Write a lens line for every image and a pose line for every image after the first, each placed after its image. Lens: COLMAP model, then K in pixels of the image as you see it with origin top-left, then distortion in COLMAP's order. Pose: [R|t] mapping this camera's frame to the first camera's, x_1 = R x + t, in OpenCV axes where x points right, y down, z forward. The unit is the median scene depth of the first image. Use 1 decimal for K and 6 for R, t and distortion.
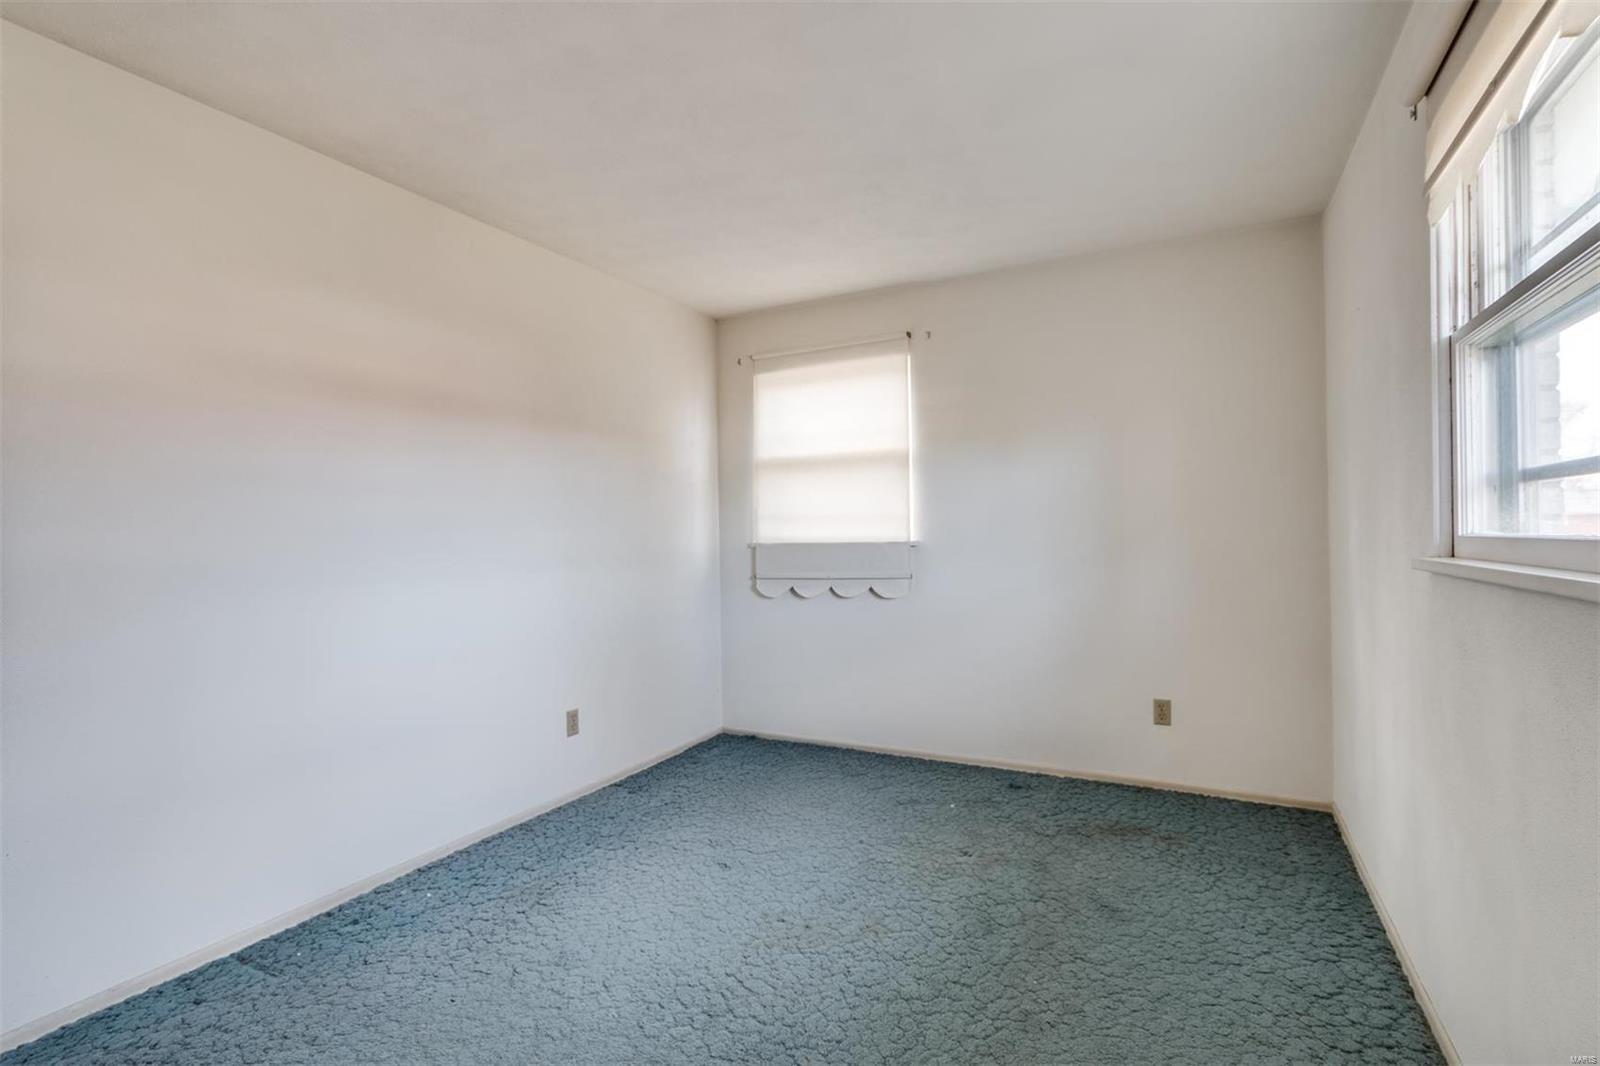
lens RADIAL K [[743.0, 0, 809.1], [0, 743.0, 525.4], [0, 0, 1]] dist [0.002441, 0.003604]
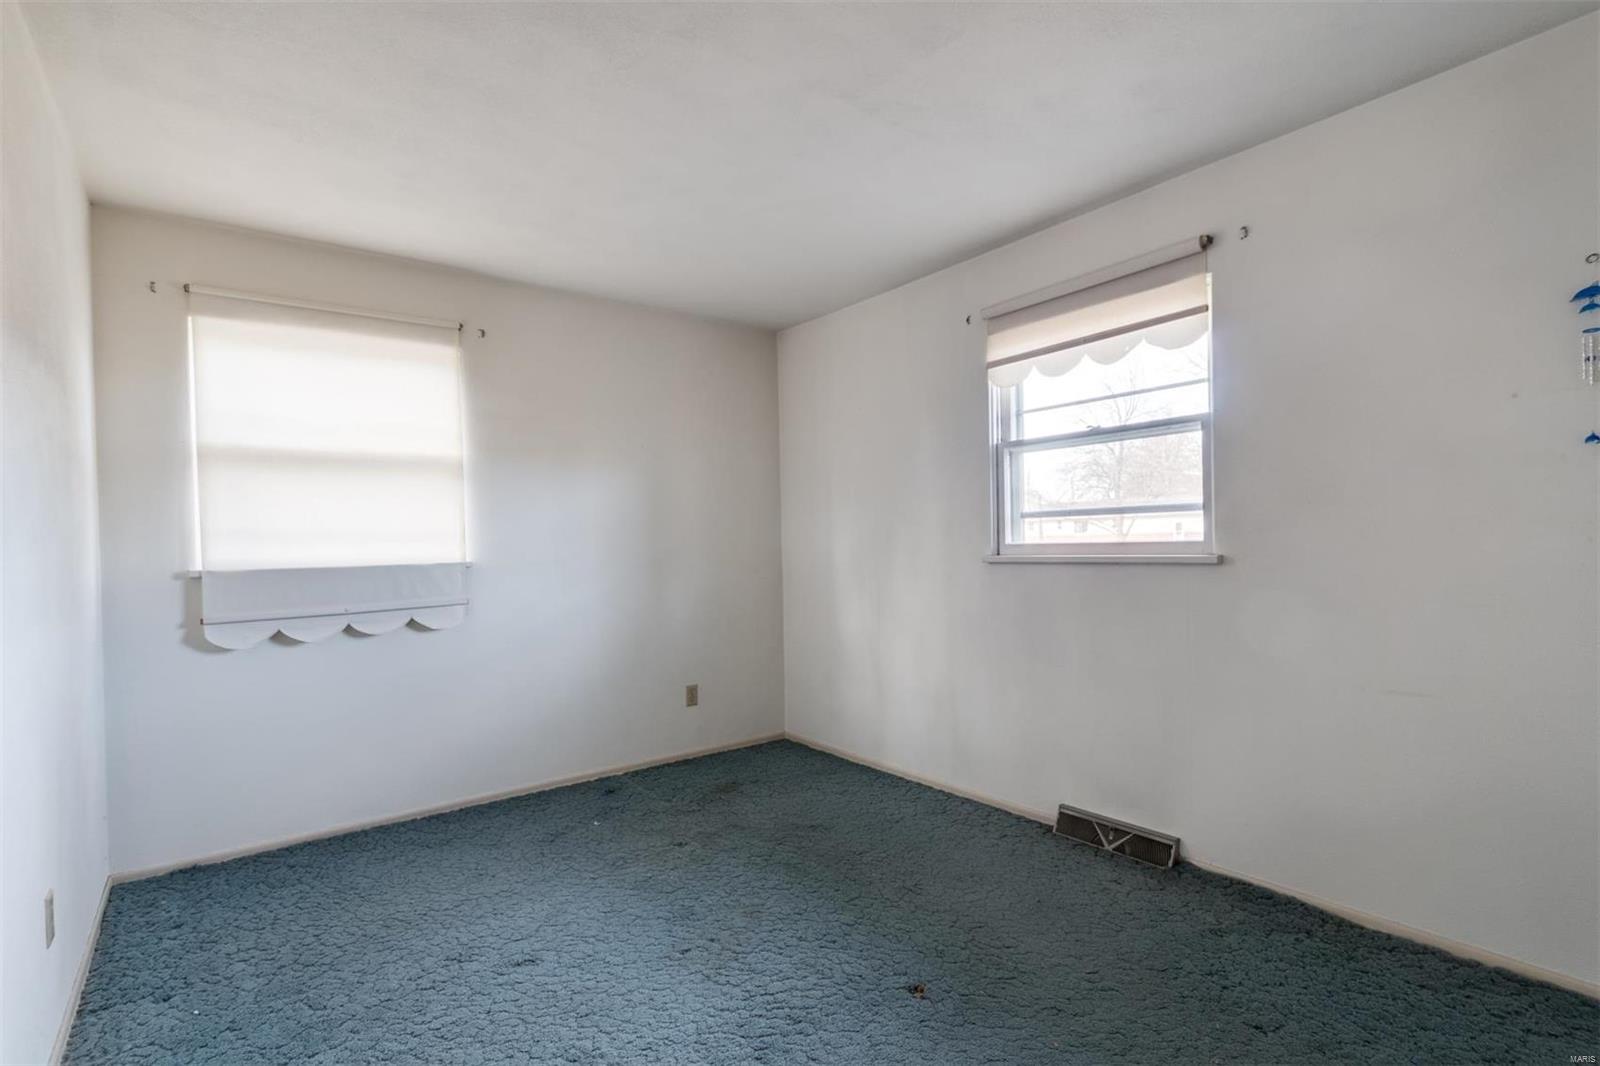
lens RADIAL K [[743.0, 0, 802.2], [0, 743.0, 544.9], [0, 0, 1]] dist [0.002441, 0.003604]
pose [[0.438584, 0.002329, 0.898687, -0.483531], [0.007170, 0.999956, -0.006091, 0.009531], [-0.898661, 0.009115, 0.438548, 0.256721]]
